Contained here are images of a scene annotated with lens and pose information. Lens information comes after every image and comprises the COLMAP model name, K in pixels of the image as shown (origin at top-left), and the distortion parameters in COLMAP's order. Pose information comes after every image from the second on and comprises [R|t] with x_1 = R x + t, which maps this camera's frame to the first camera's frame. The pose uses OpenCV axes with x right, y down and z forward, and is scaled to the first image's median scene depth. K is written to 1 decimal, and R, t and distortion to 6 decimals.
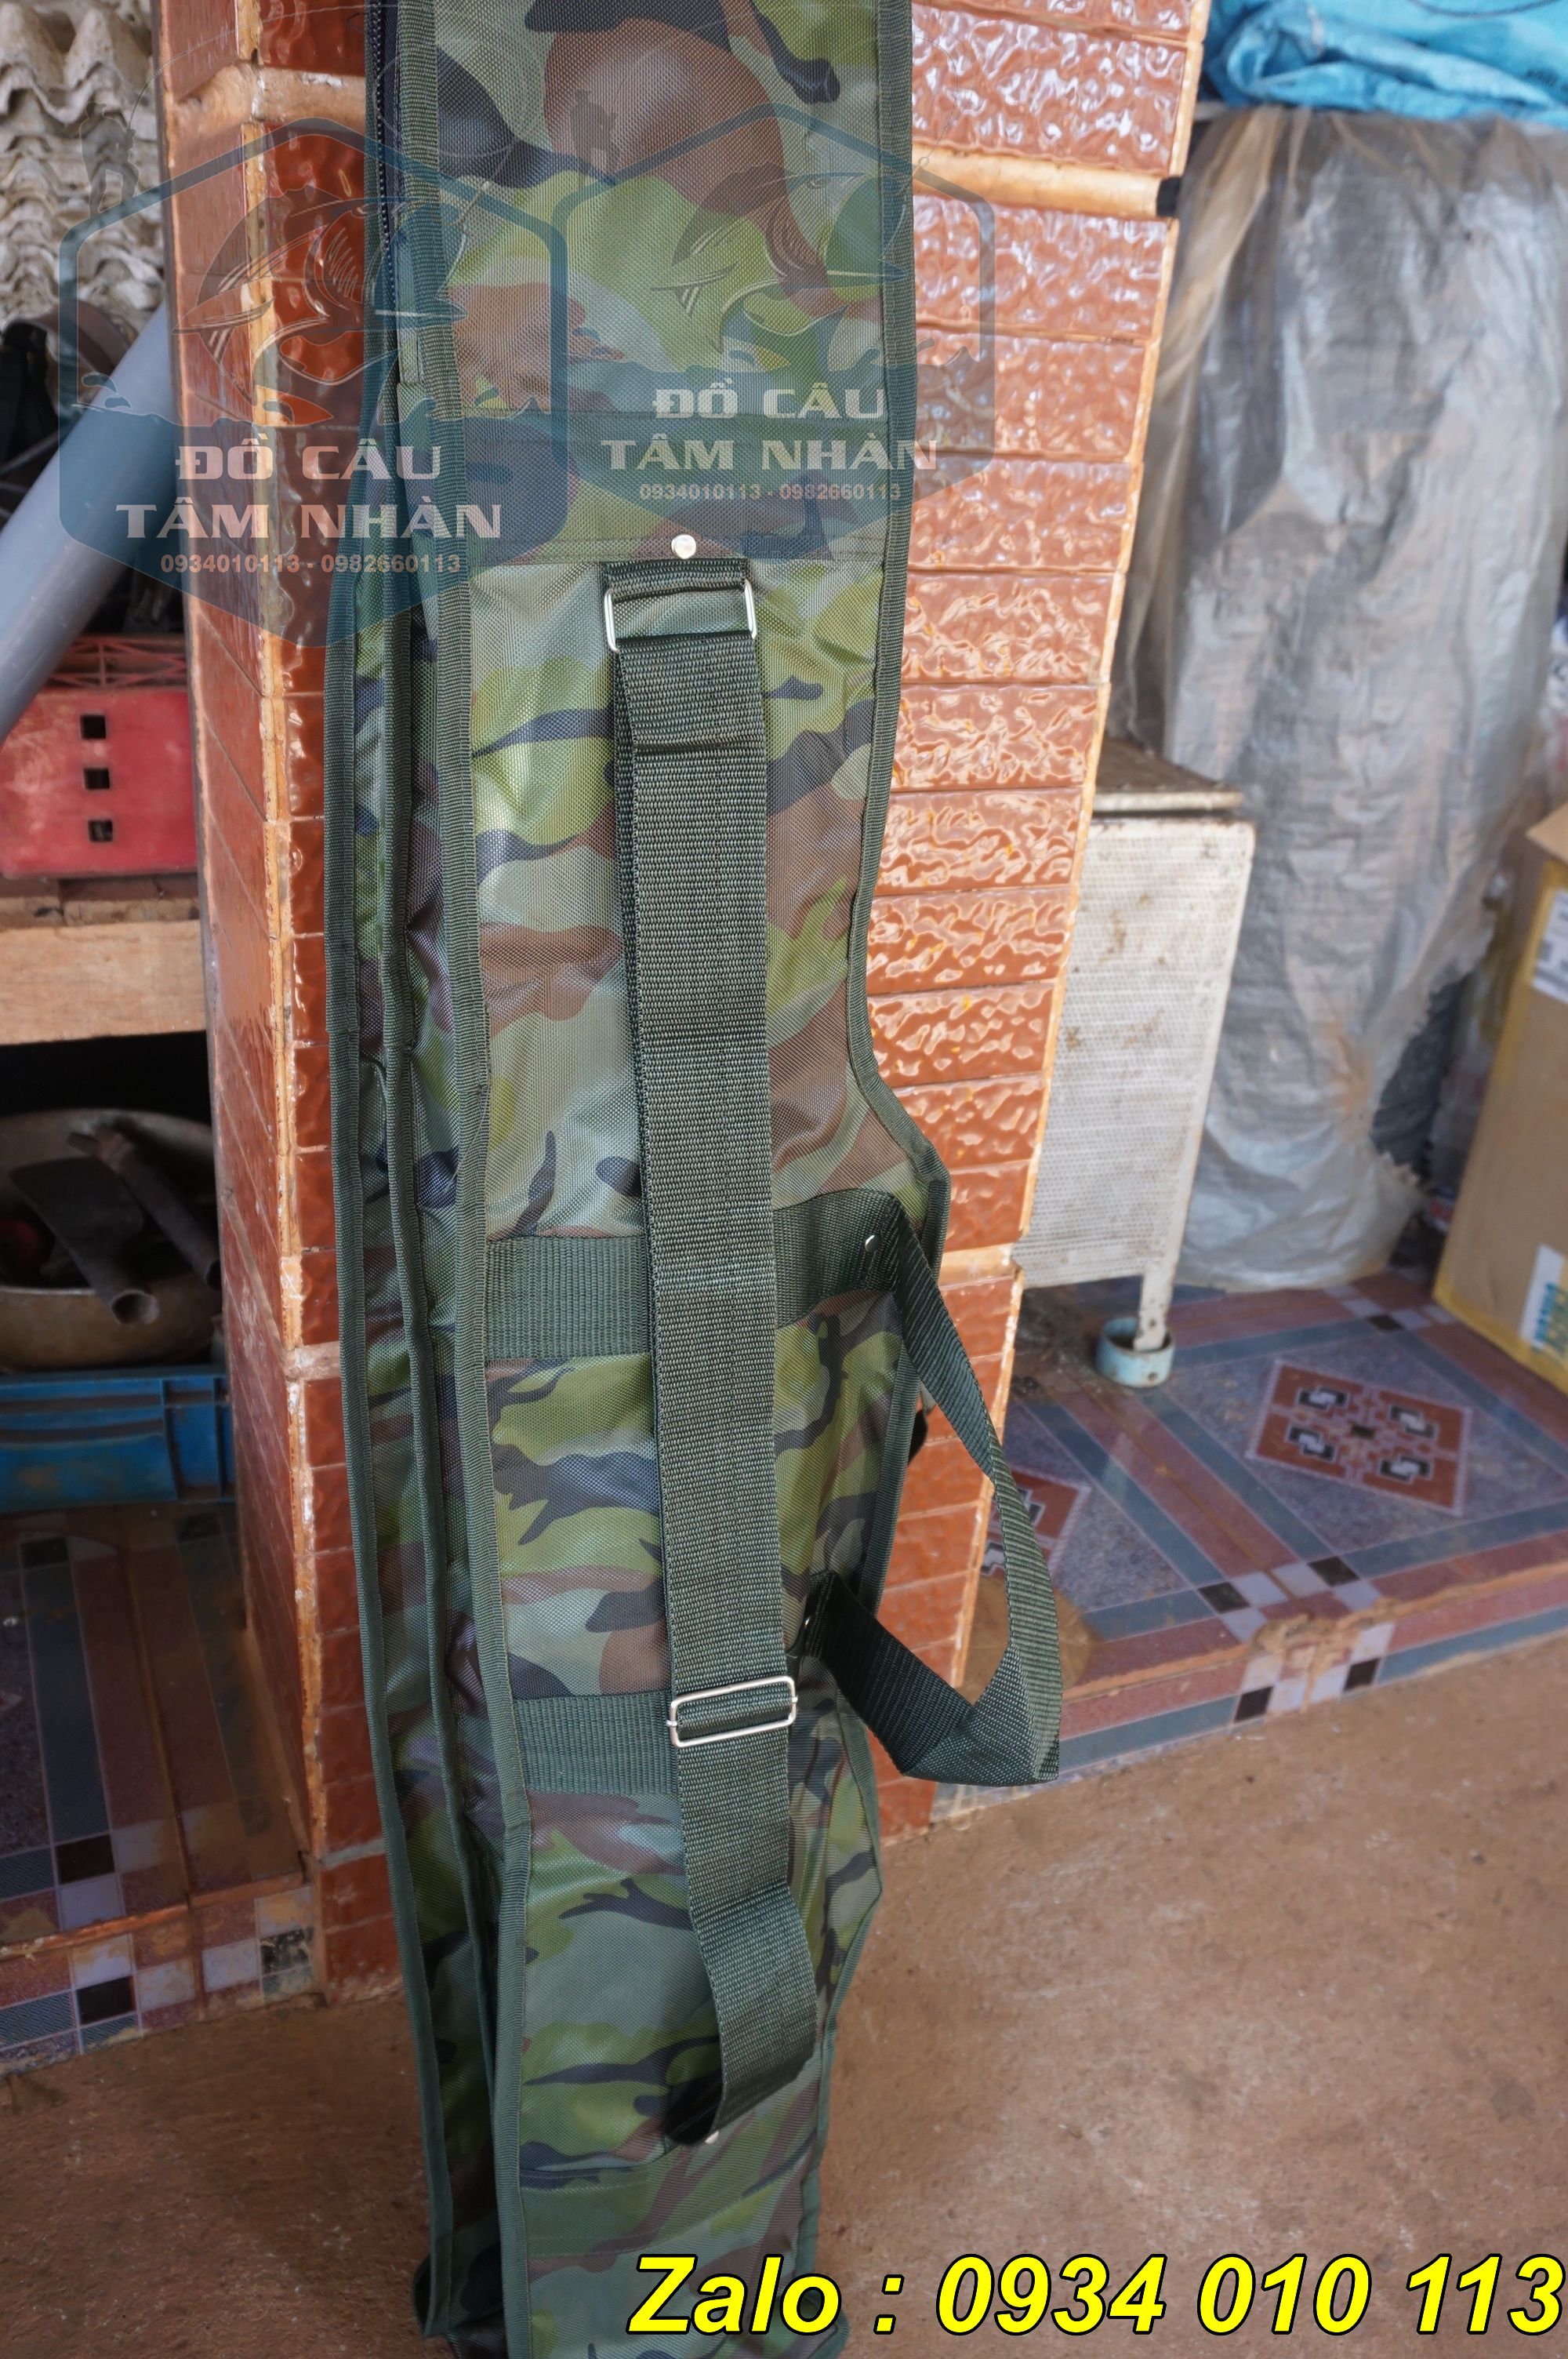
lens RADIAL K [[1876.6, 0, 795.4], [0, 1876.6, 1147.4], [0, 0, 1]] dist [-0.033886, 0.013088]
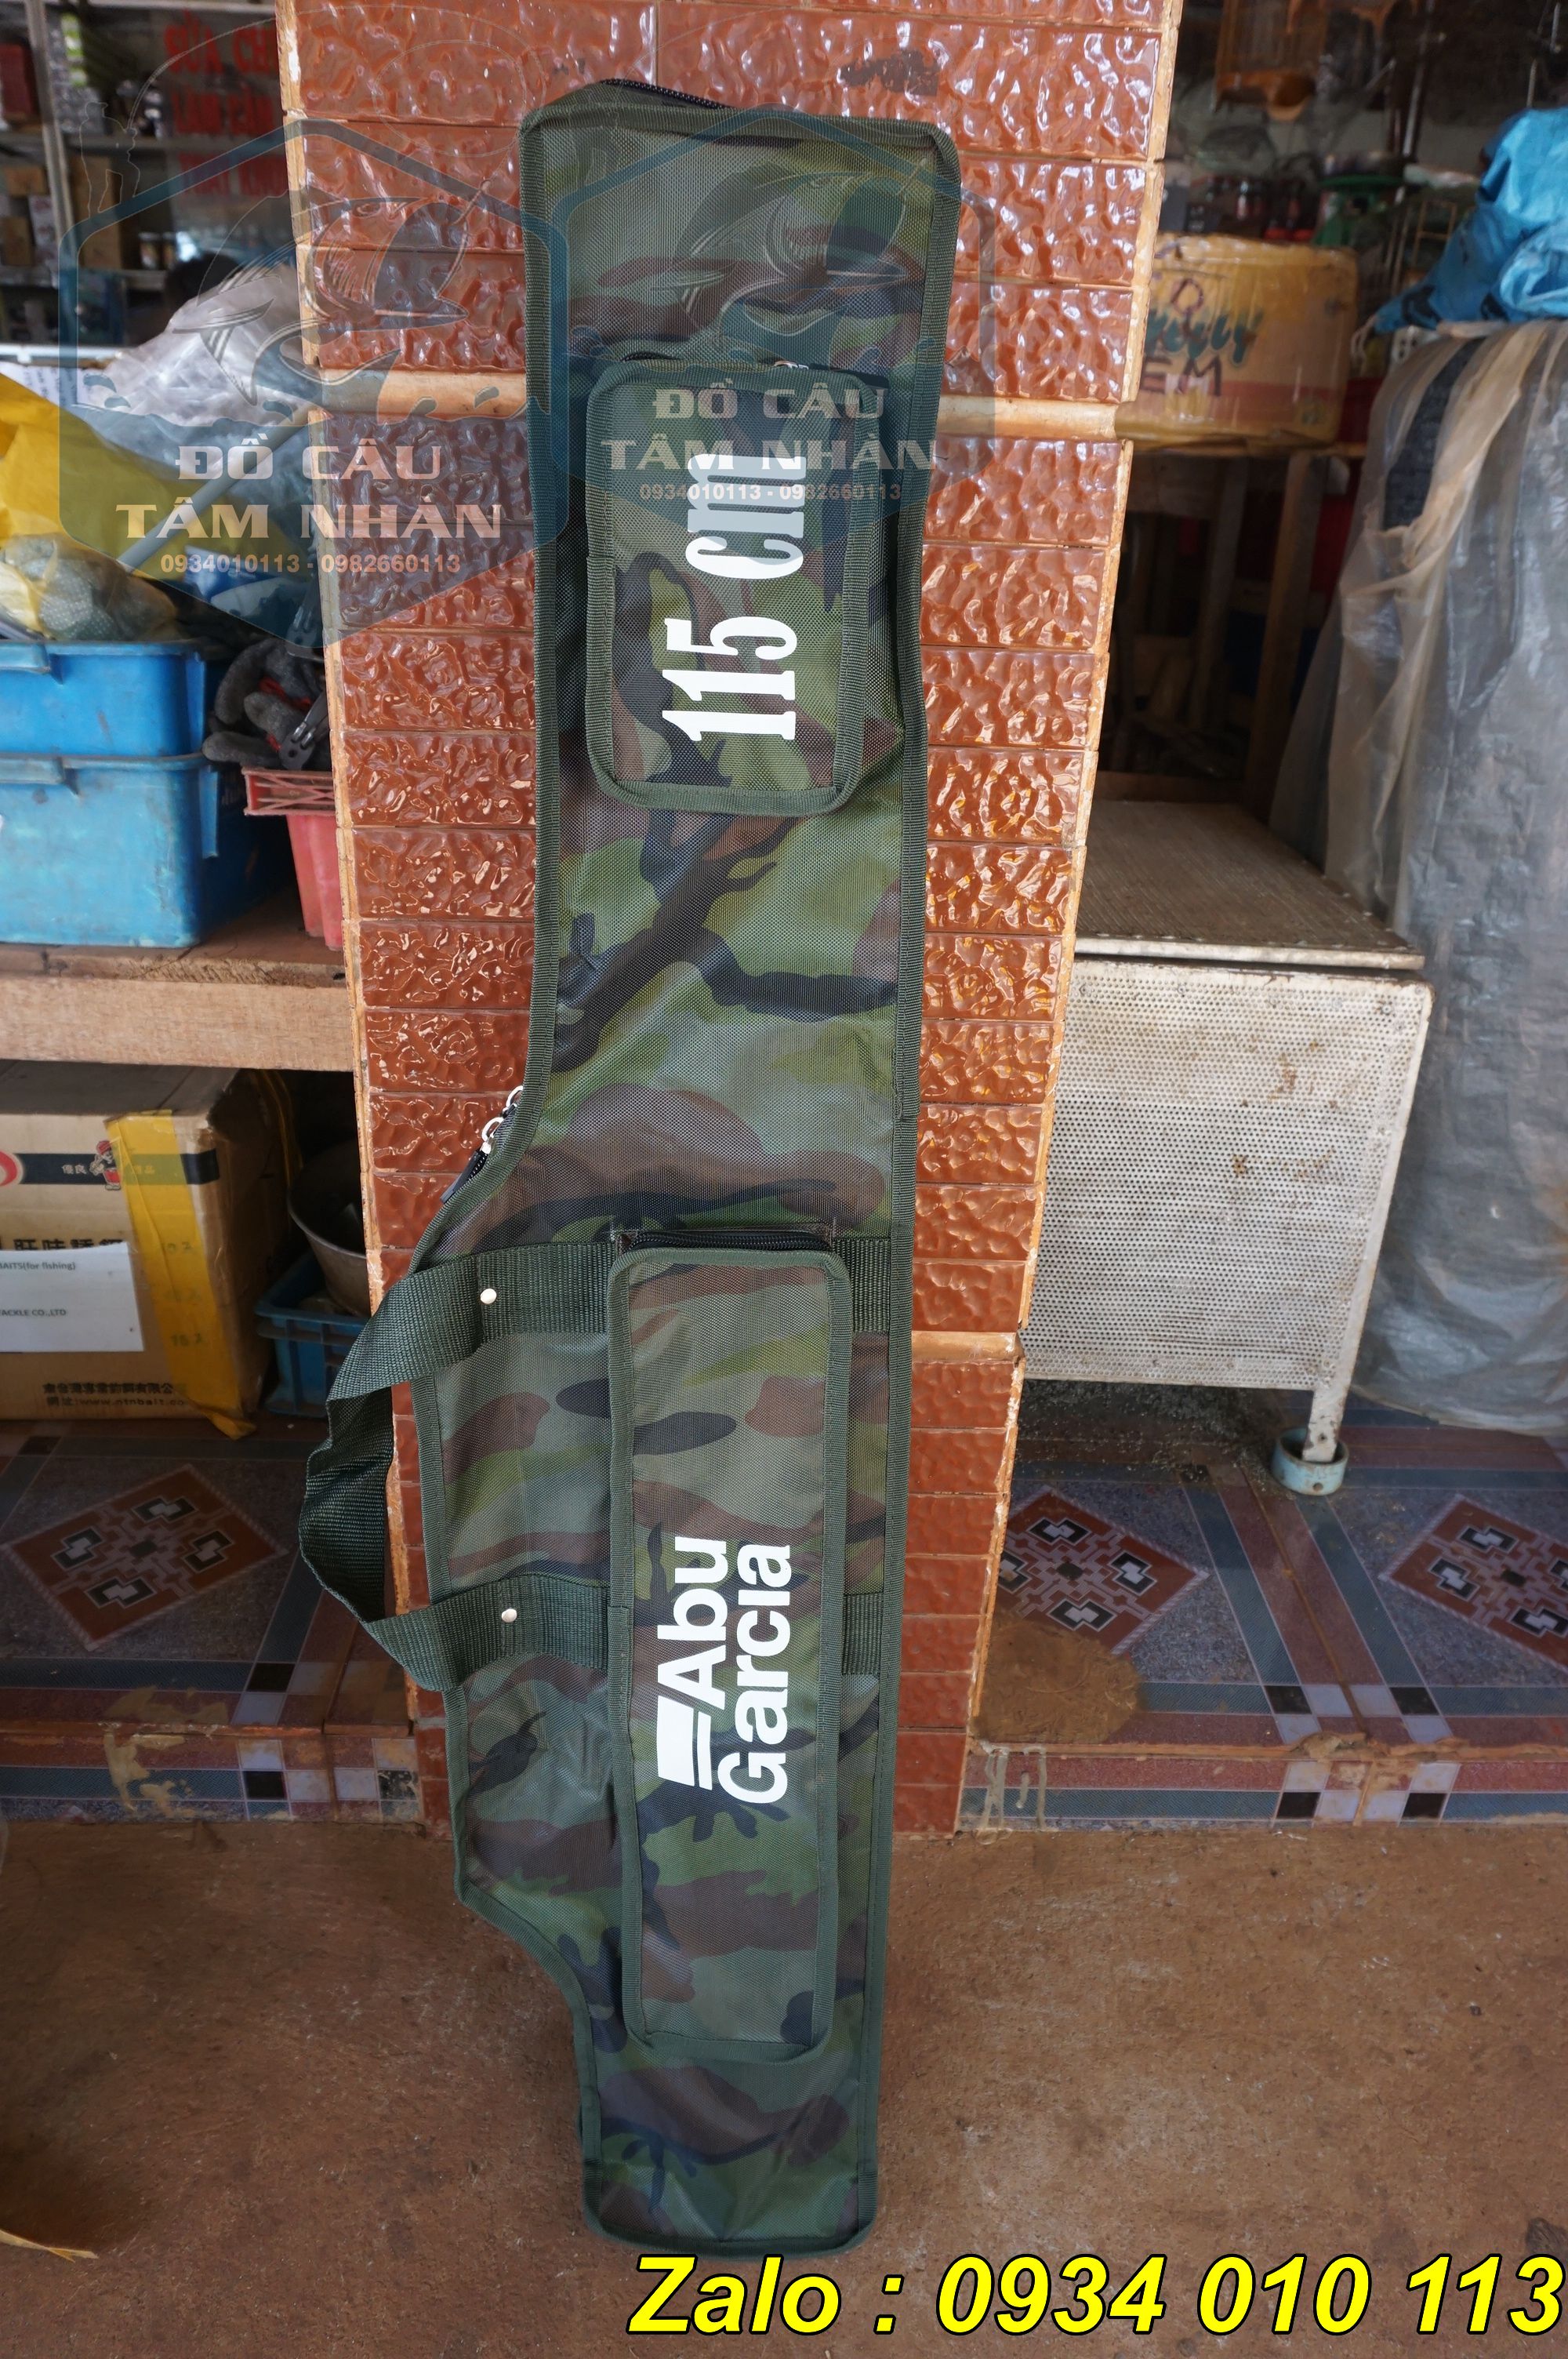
lens RADIAL K [[1578.5, 0, 793.6], [0, 1578.5, 1150.7], [0, 0, 1]] dist [-0.047929, 0.020690]
pose [[0.924684, 0.117763, -0.362067, 0.257332], [-0.130607, 0.991372, -0.011113, -0.023893], [0.357634, 0.057564, 0.932086, 0.047771]]
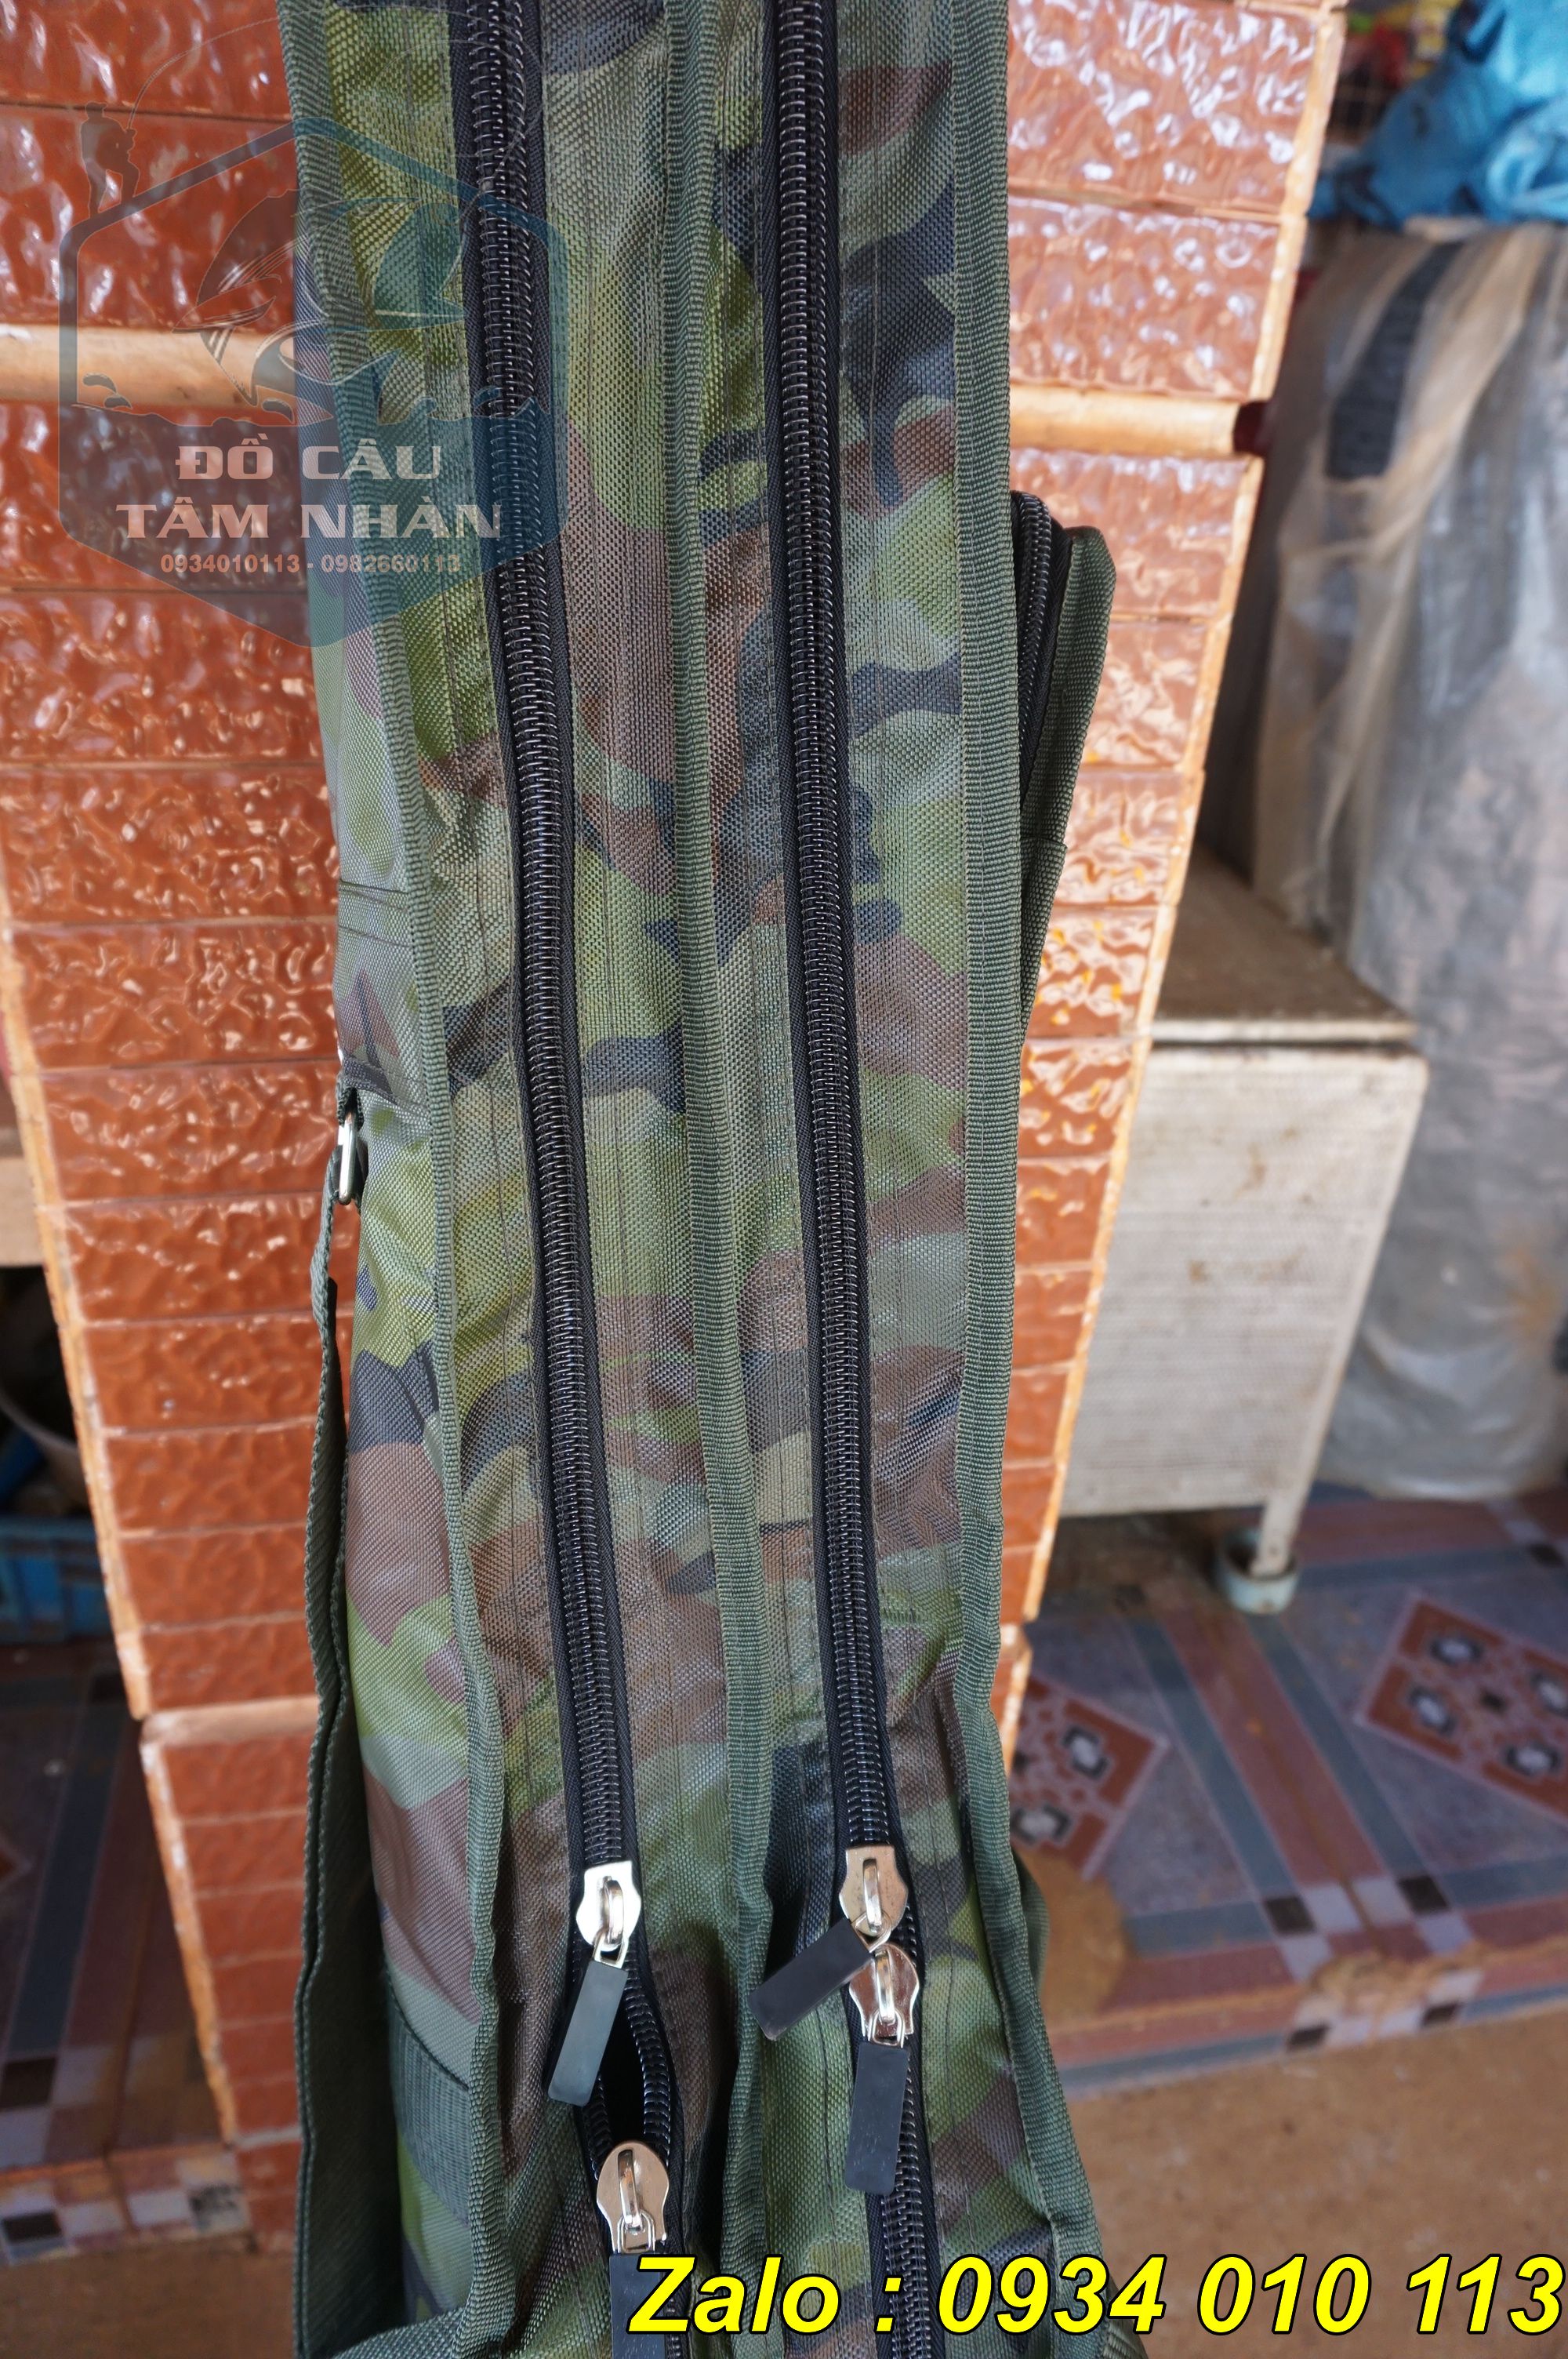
lens RADIAL K [[1578.5, 0, 793.6], [0, 1578.5, 1150.7], [0, 0, 1]] dist [-0.047929, 0.020690]
pose [[0.975719, 0.094092, -0.197787, 0.109437], [-0.083630, 0.994652, 0.060616, -0.158753], [0.202432, -0.042603, 0.978369, 0.224489]]
